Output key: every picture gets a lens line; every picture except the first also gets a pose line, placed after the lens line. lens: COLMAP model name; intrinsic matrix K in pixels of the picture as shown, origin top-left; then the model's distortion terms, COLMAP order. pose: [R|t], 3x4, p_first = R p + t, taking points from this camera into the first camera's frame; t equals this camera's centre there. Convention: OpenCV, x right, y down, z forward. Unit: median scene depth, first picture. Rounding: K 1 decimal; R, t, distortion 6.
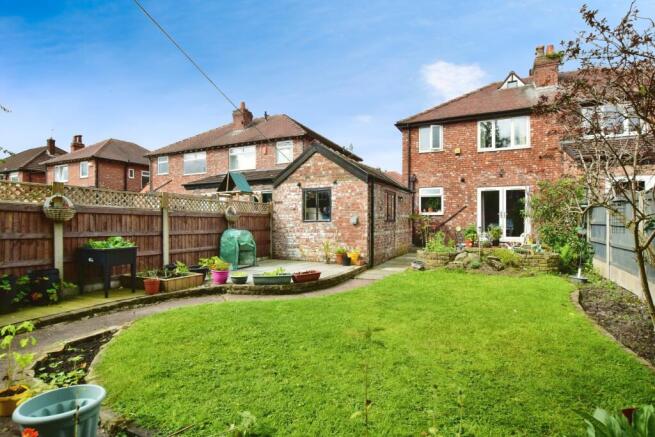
lens RADIAL K [[343.4, 0, 328.0], [0, 343.4, 222.1], [0, 0, 1]] dist [-0.019973, 0.000582]
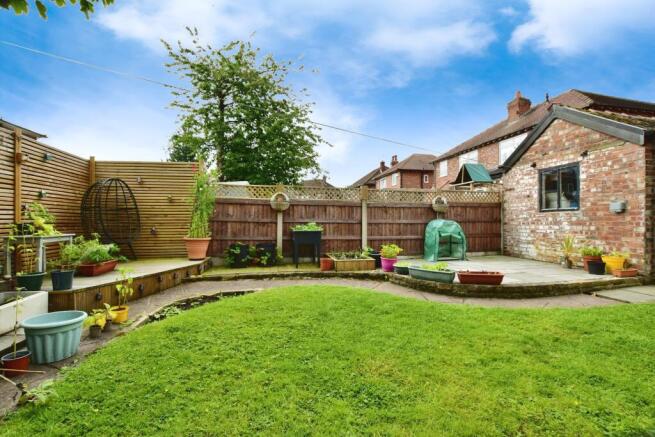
lens RADIAL K [[290.5, 0, 326.5], [0, 290.5, 214.8], [0, 0, 1]] dist [-0.029037, 0.000811]
pose [[0.593814, -0.011463, -0.804521, 0.179578], [-0.000627, 0.999892, -0.014709, 0.018569], [0.804602, 0.009239, 0.593742, 0.237703]]
